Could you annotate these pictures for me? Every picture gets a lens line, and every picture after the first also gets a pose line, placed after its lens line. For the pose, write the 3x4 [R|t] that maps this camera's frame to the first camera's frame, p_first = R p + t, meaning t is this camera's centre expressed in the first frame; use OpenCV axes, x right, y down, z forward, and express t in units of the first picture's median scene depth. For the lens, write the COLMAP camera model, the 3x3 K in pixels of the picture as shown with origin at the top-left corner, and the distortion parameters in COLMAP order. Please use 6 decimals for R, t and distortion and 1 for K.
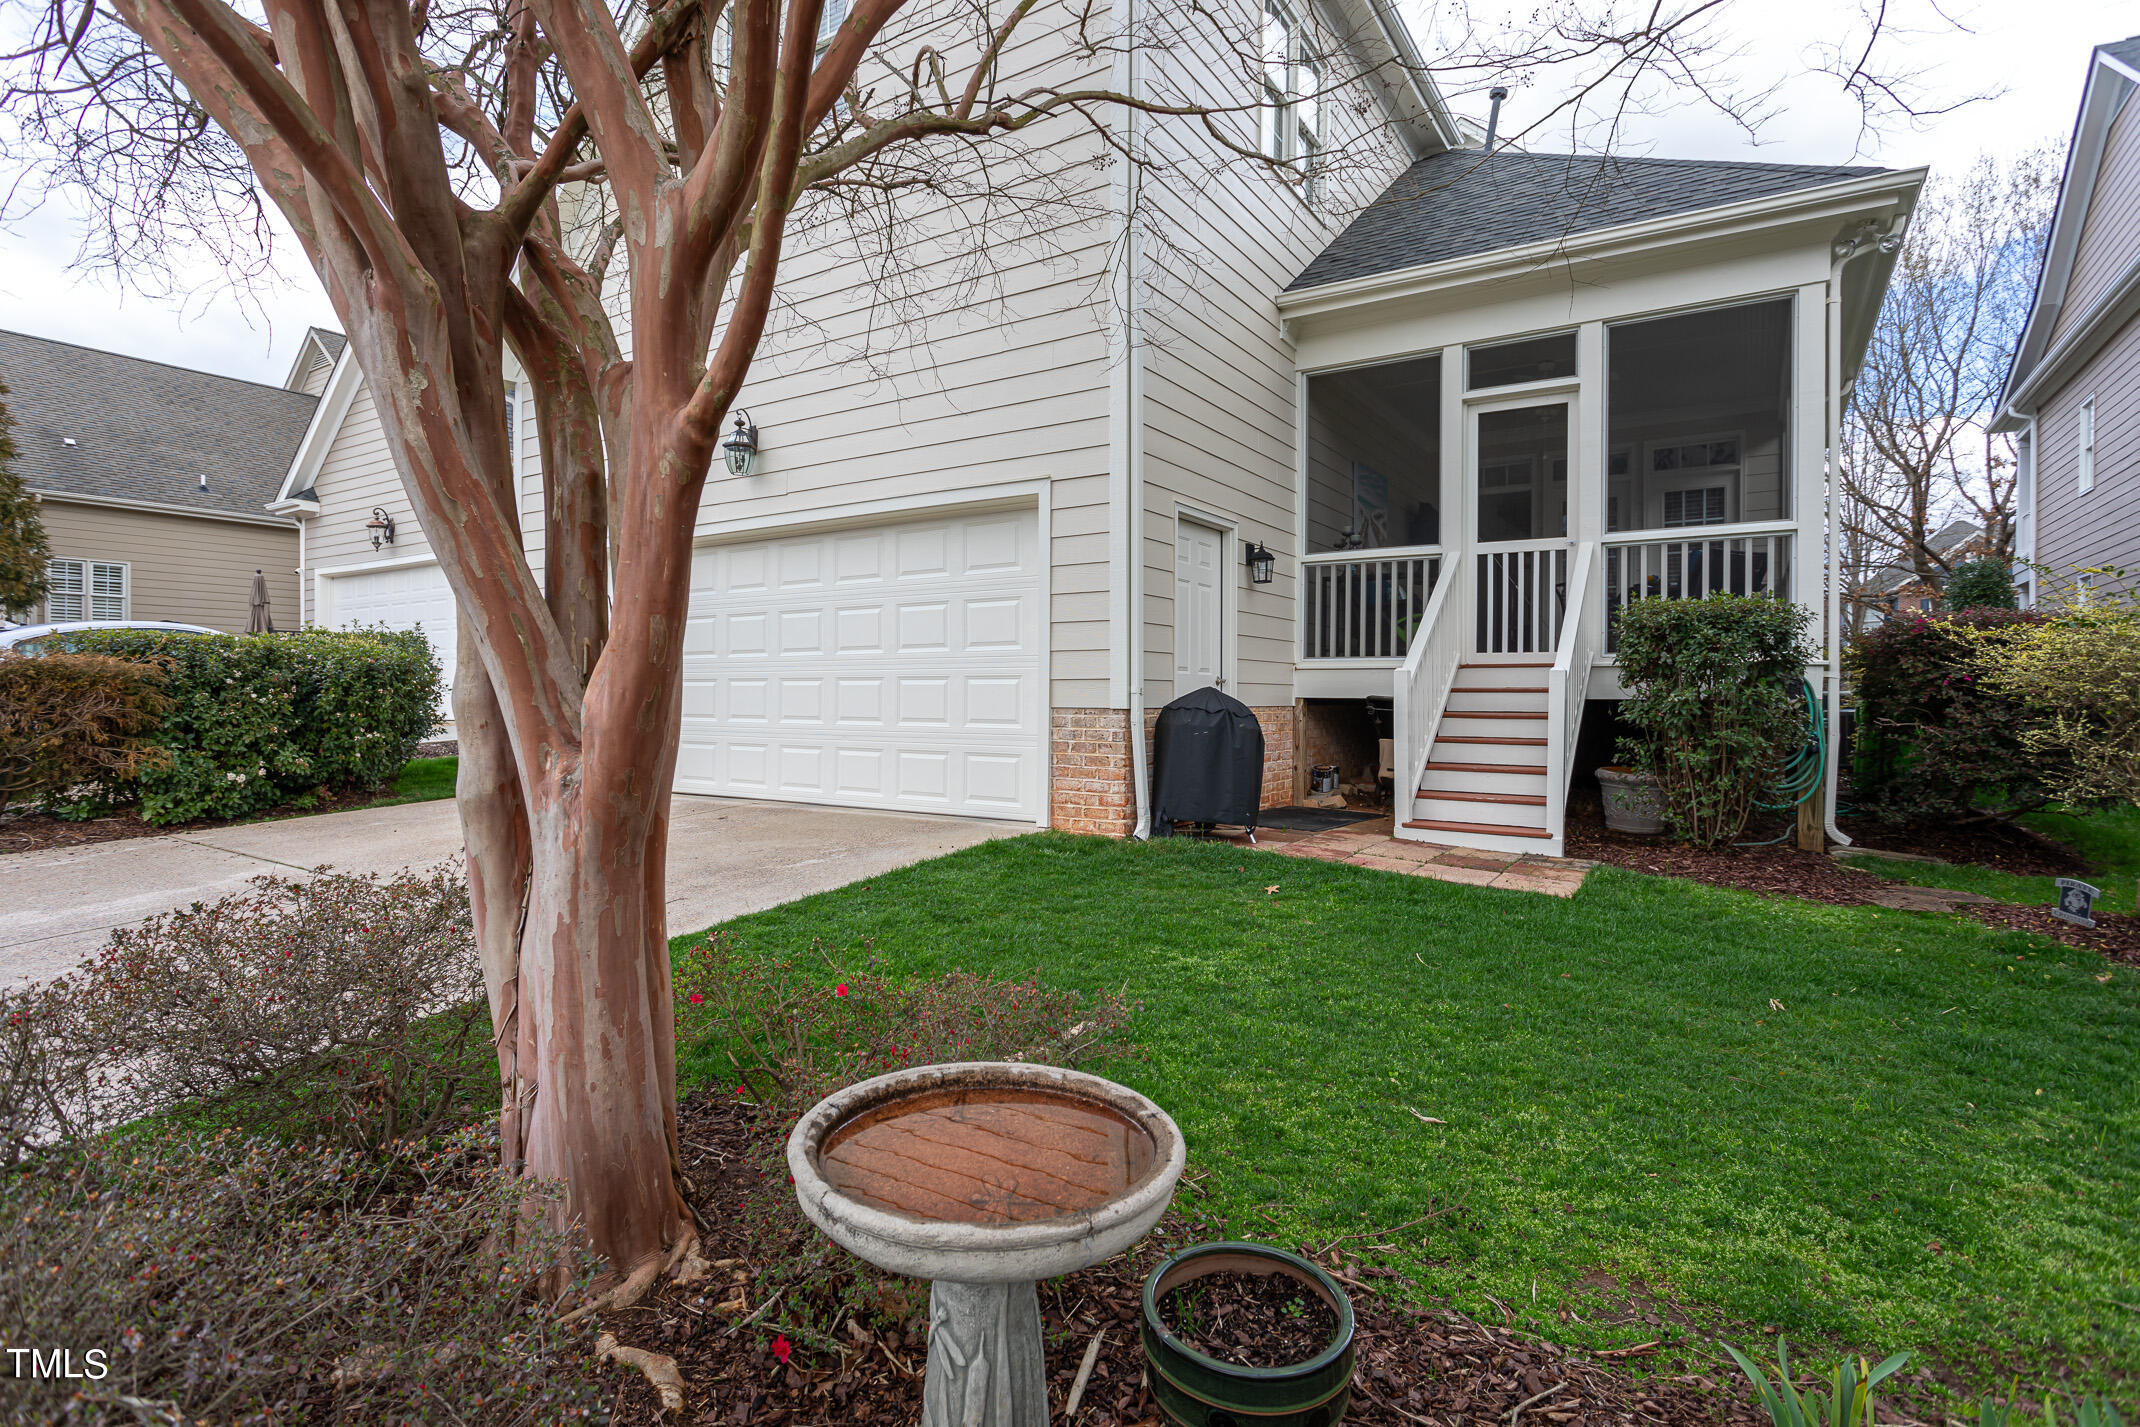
lens RADIAL K [[1047.6, 0, 1067.2], [0, 1047.6, 707.3], [0, 0, 1]] dist [0.000919, 0.000147]
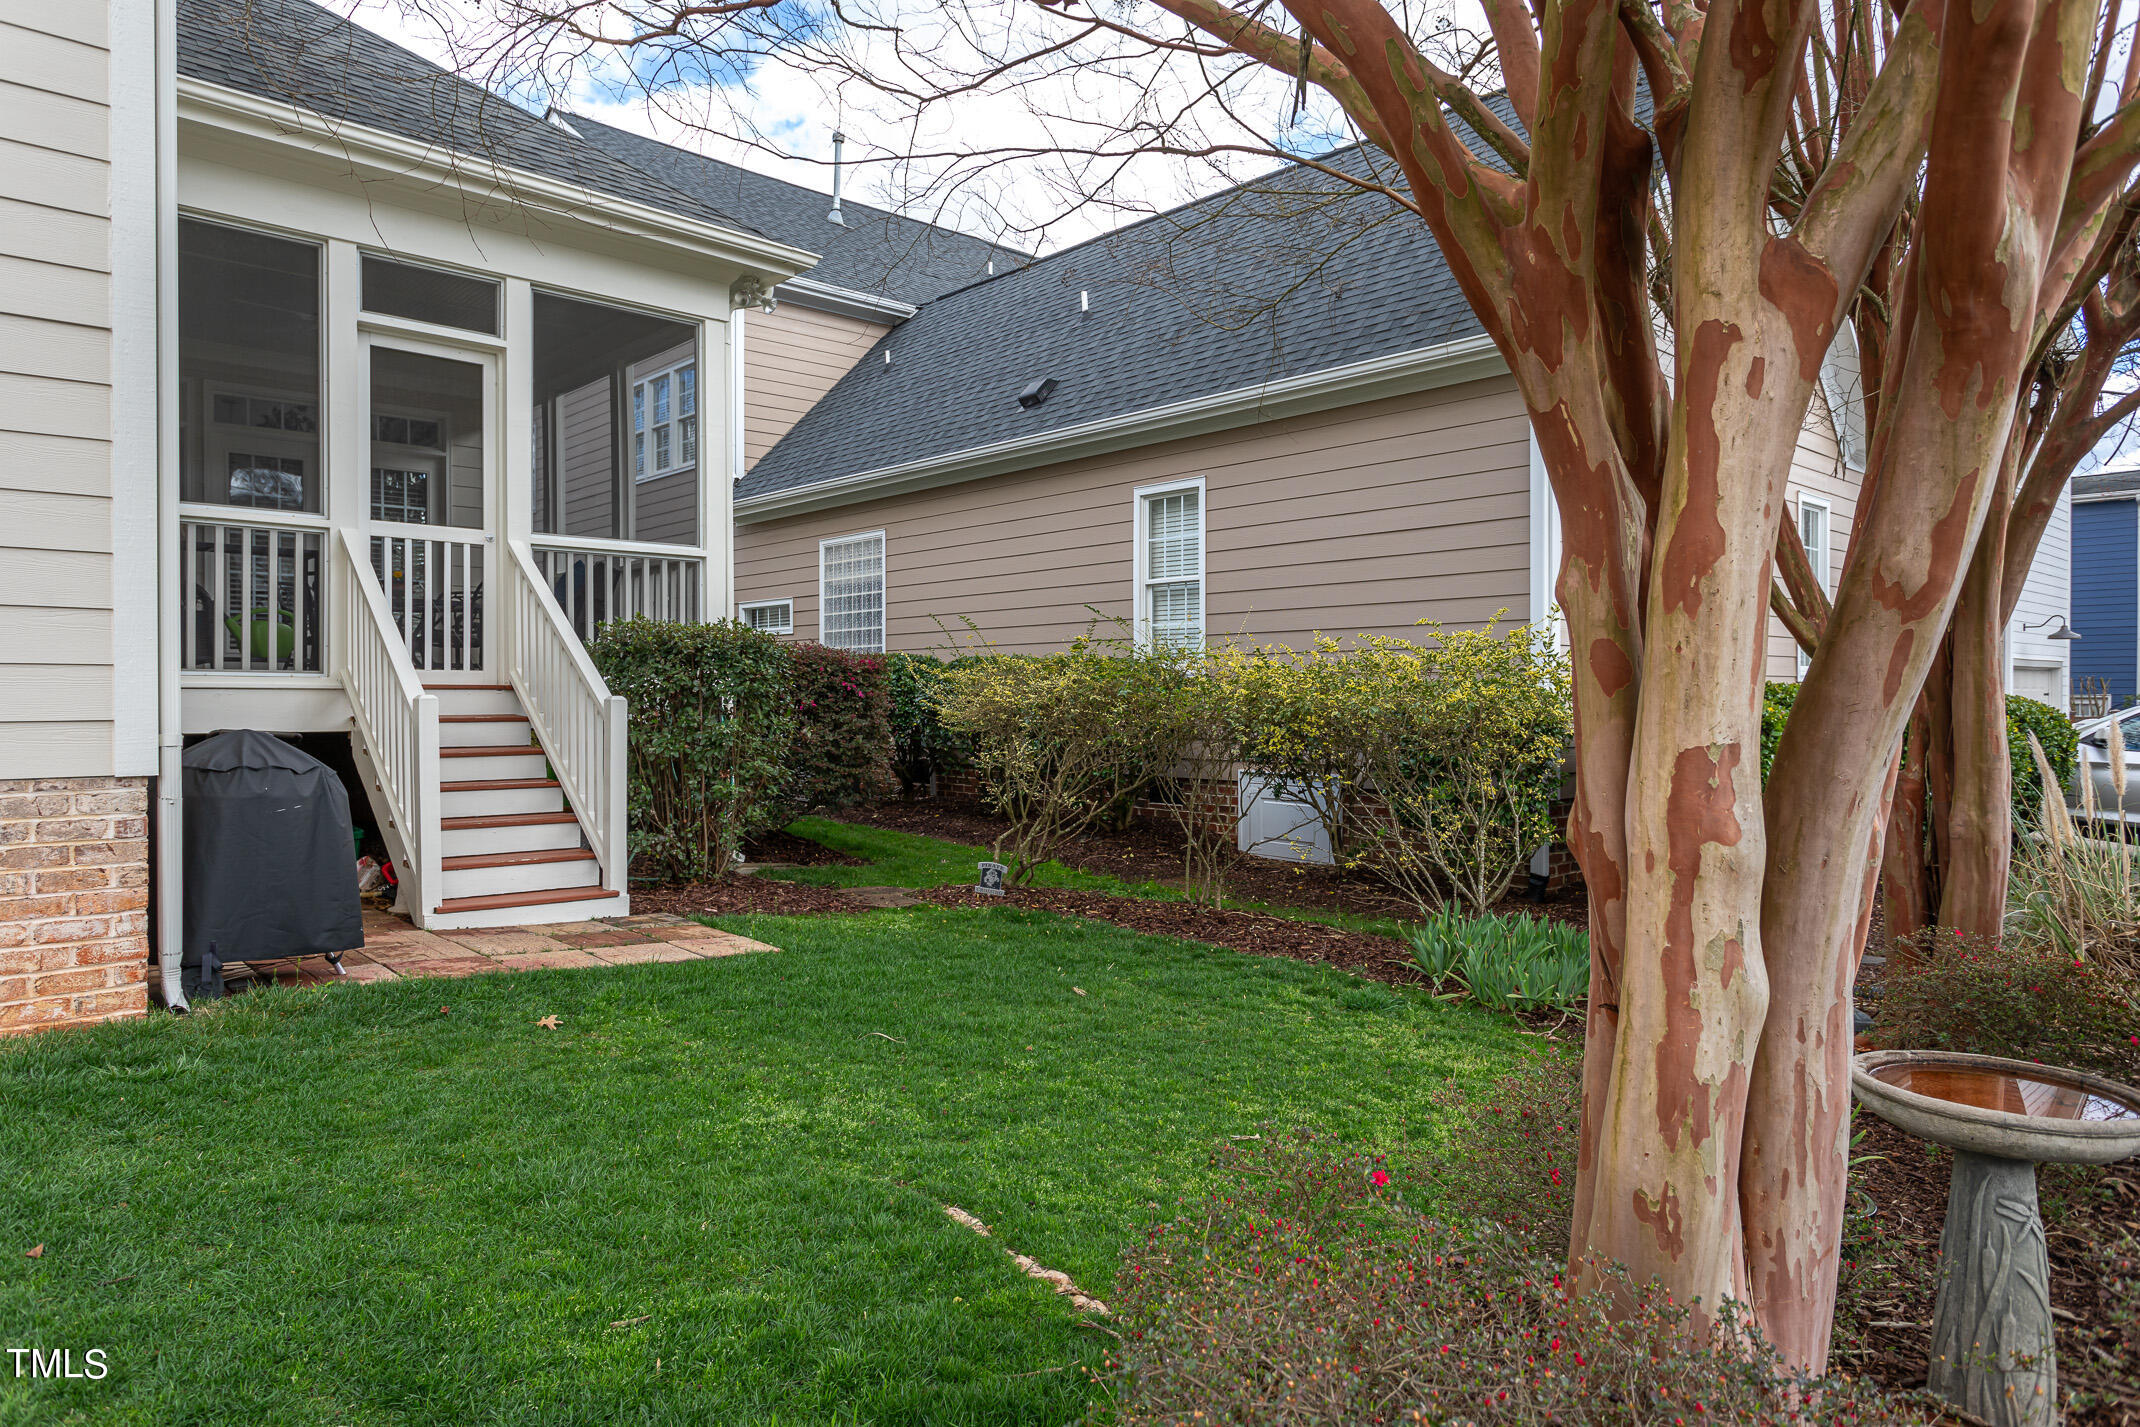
lens RADIAL K [[1275.2, 0, 1074.6], [0, 1275.2, 713.1], [0, 0, 1]] dist [-0.002163, 0.000116]
pose [[0.274100, -0.014194, 0.961597, -0.390606], [0.012311, 0.999861, 0.011249, -0.028251], [-0.961623, 0.008755, 0.274236, 0.320270]]
